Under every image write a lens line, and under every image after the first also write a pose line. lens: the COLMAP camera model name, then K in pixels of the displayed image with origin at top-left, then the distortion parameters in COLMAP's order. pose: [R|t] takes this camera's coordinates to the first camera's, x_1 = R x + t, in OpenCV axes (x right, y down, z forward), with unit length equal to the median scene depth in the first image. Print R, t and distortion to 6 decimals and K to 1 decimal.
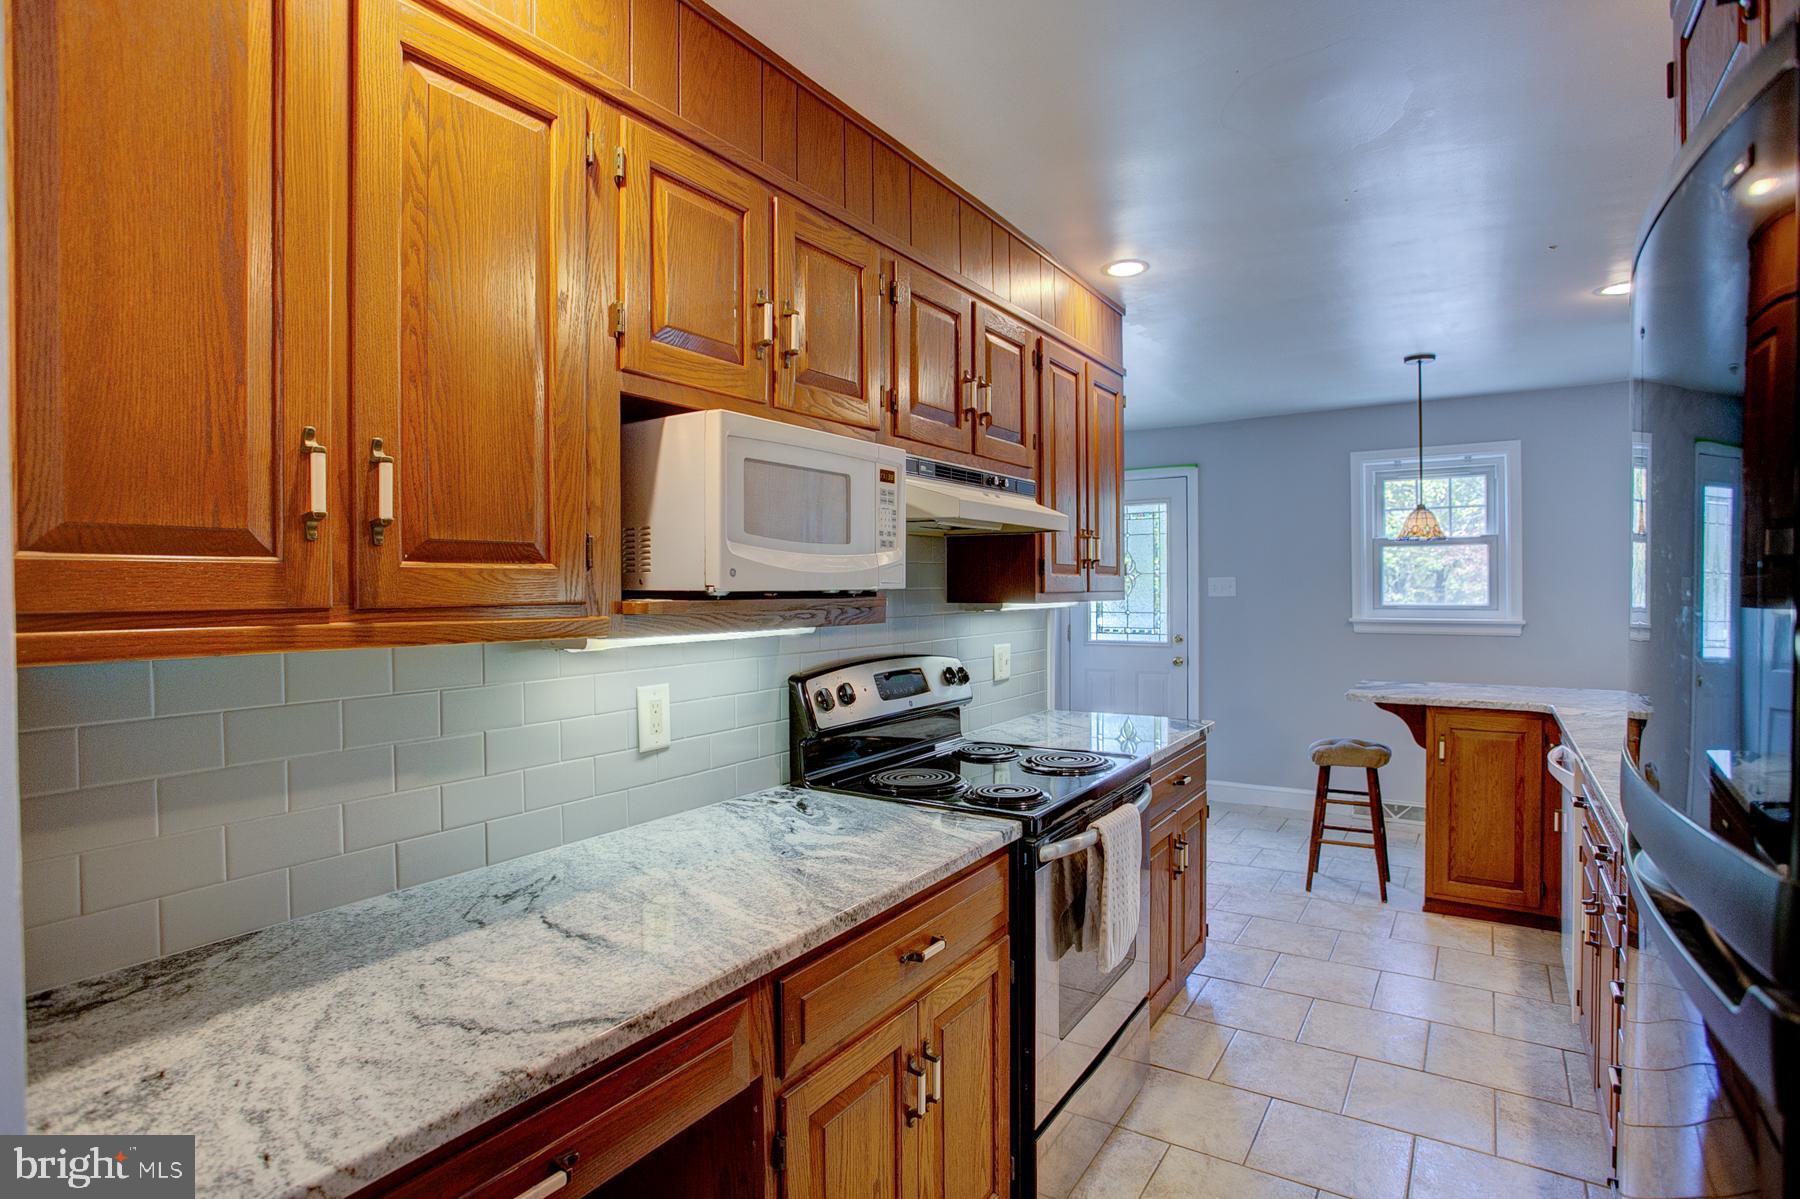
lens RADIAL K [[910.7, 0, 889.8], [0, 910.7, 599.6], [0, 0, 1]] dist [-0.068956, 0.031237]
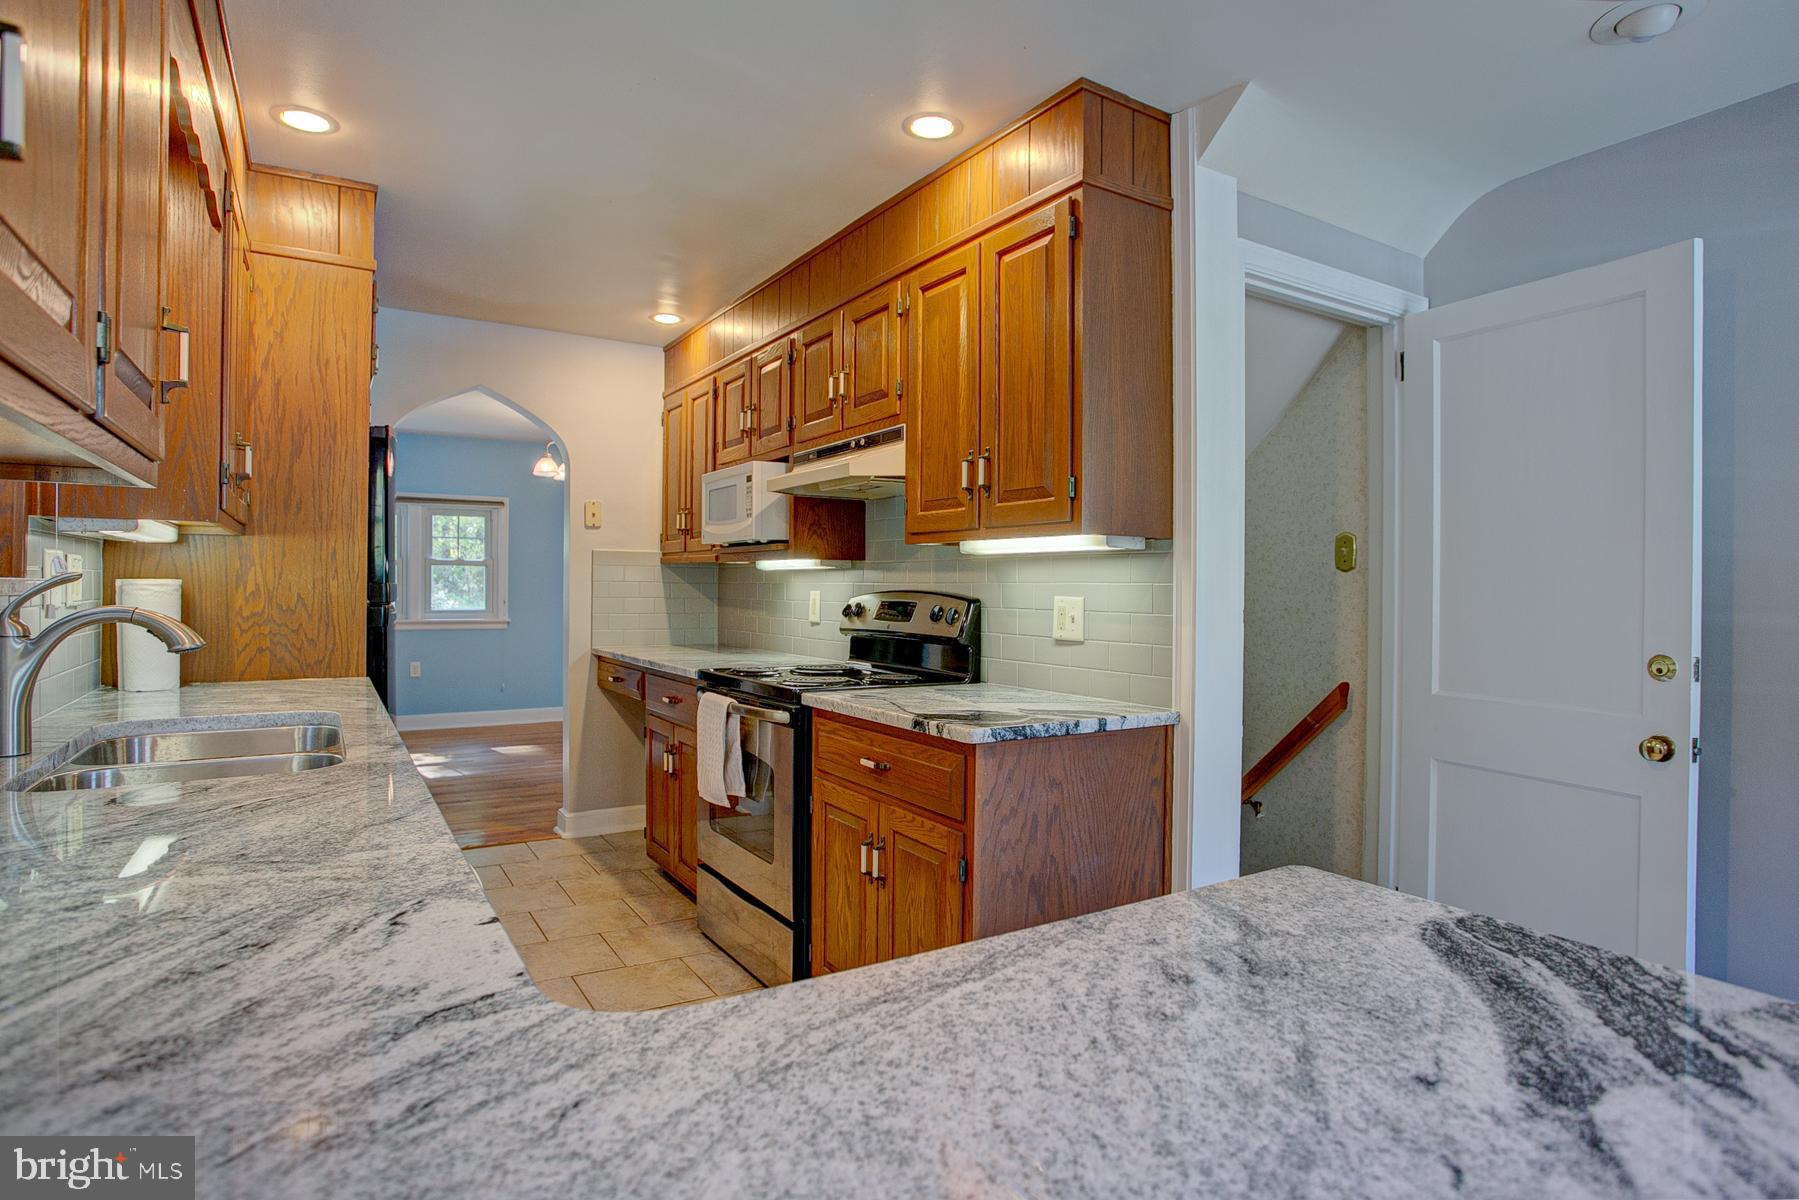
lens RADIAL K [[957.8, 0, 913.9], [0, 957.8, 586.6], [0, 0, 1]] dist [-0.077267, 0.039530]
pose [[-0.412998, 0.001429, -0.910731, 1.340046], [-0.020254, 0.999737, 0.010753, 0.046861], [0.910507, 0.022887, -0.412860, 1.730722]]
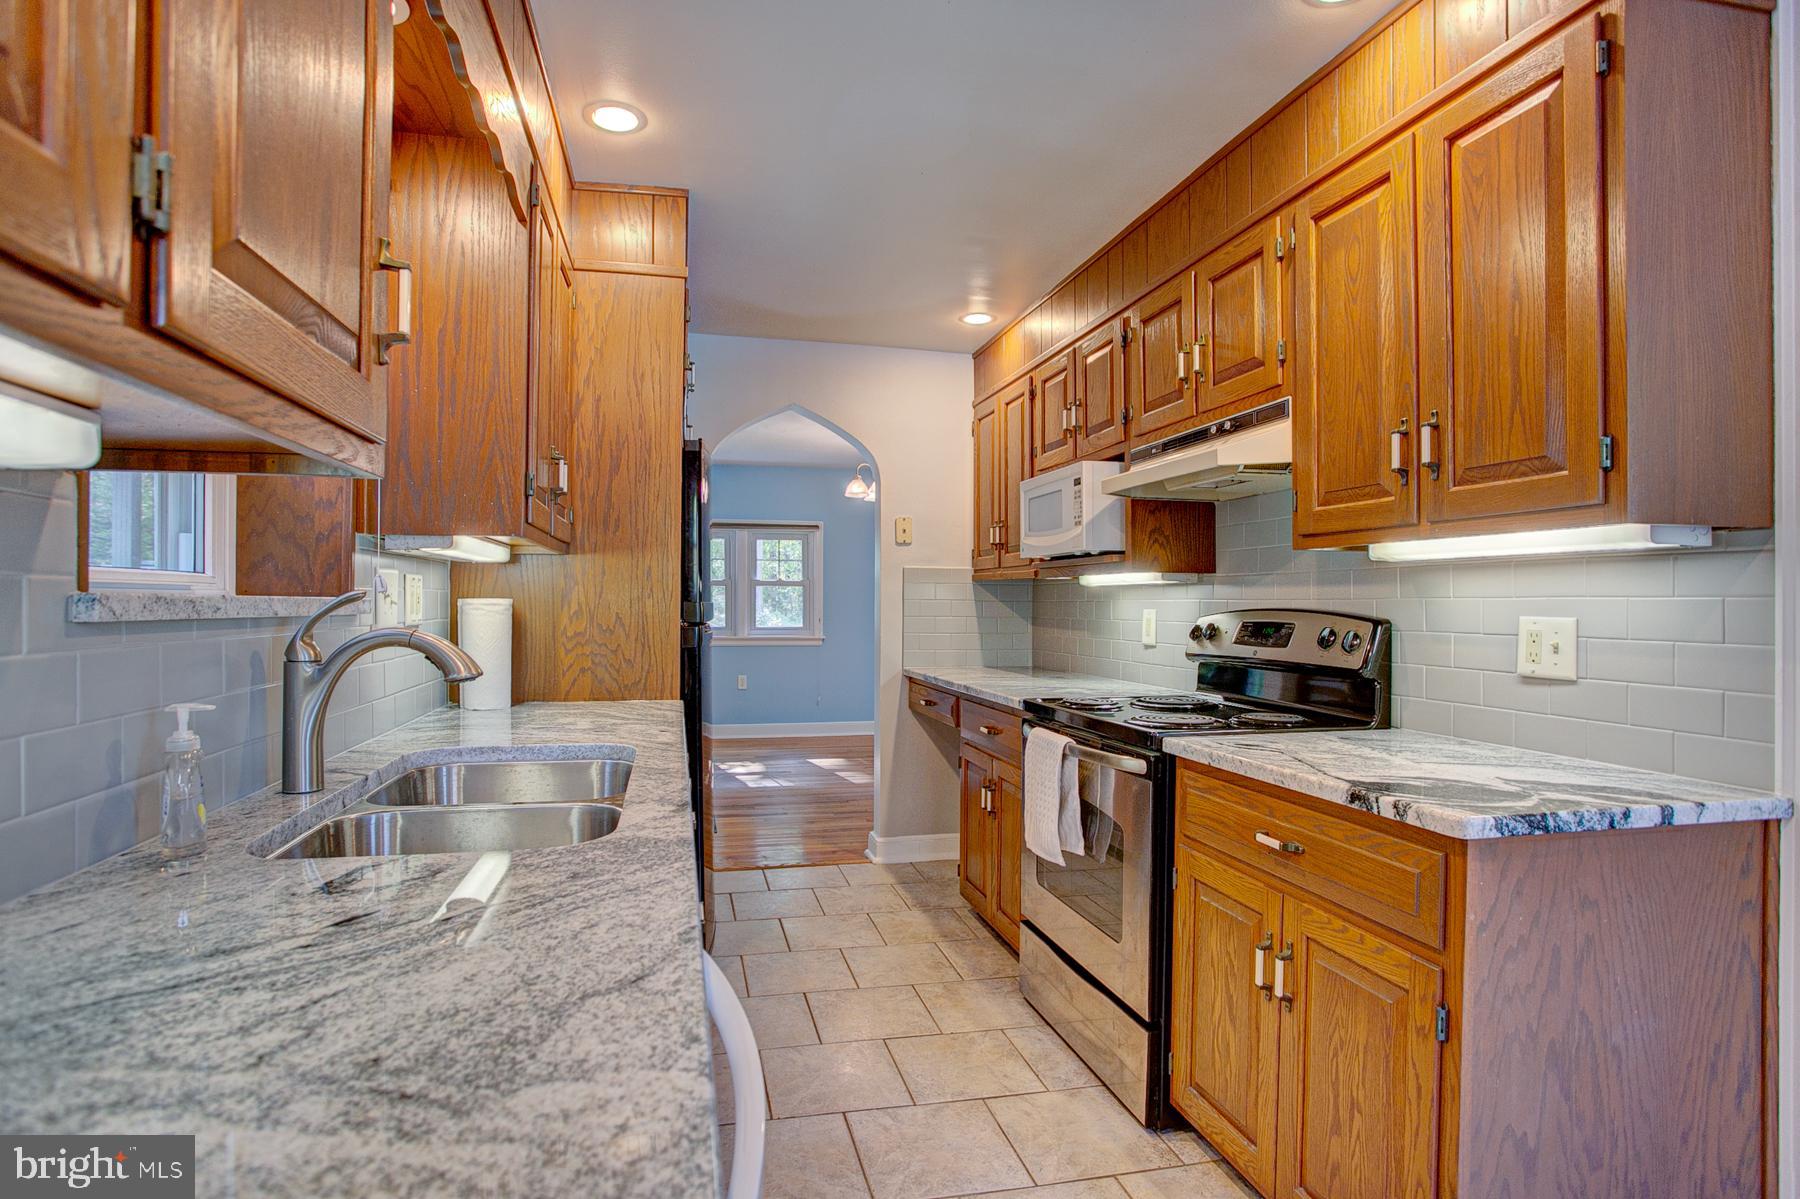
lens RADIAL K [[910.7, 0, 889.8], [0, 910.7, 599.6], [0, 0, 1]] dist [-0.068956, 0.031237]
pose [[-0.688782, -0.001257, -0.724968, 1.152579], [-0.012625, 0.999868, 0.010260, 0.052111], [0.724859, 0.016220, -0.688706, 1.535510]]
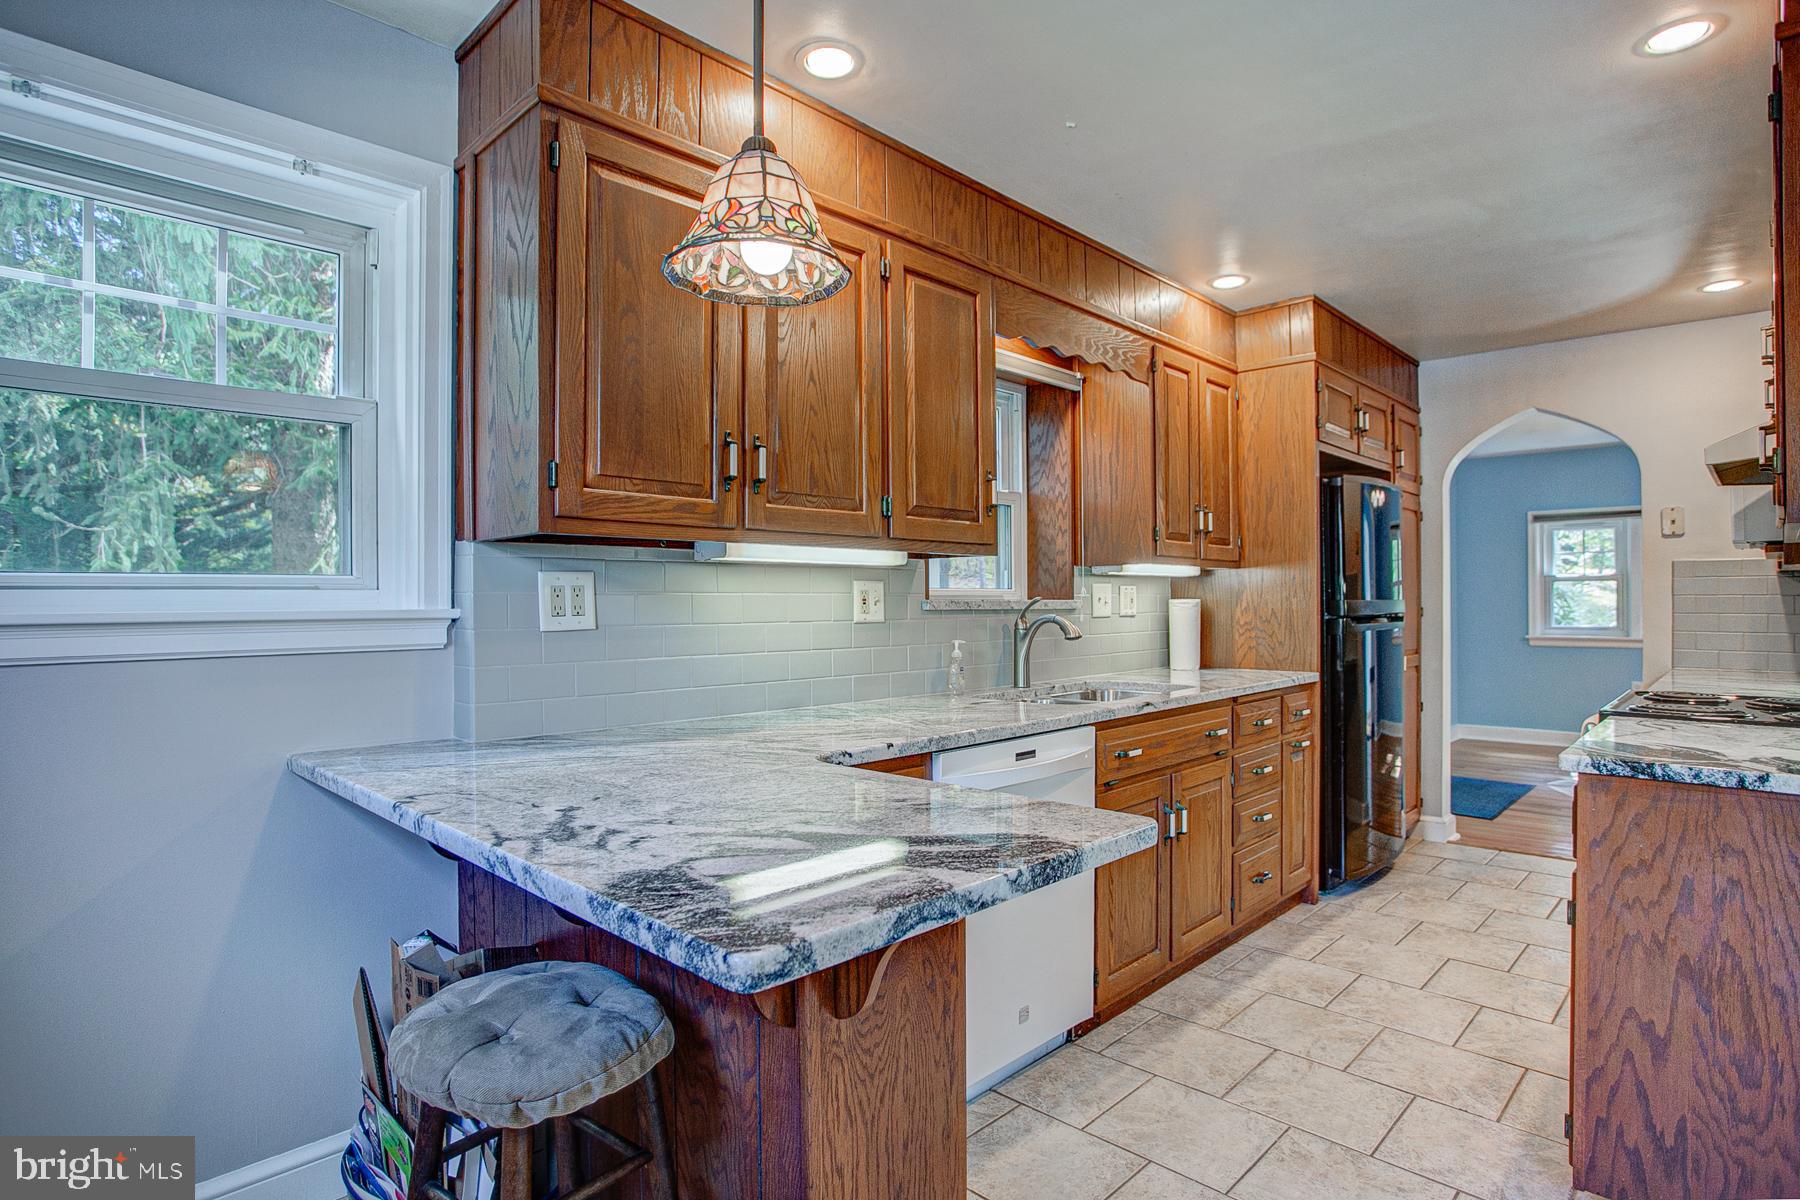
lens RADIAL K [[910.7, 0, 889.8], [0, 910.7, 600.1], [0, 0, 1]] dist [-0.068956, 0.031237]
pose [[-0.983937, 0.009770, 0.178247, 0.935142], [0.011919, 0.999869, 0.010992, 0.043499], [-0.178117, 0.012940, -0.983924, 2.241339]]
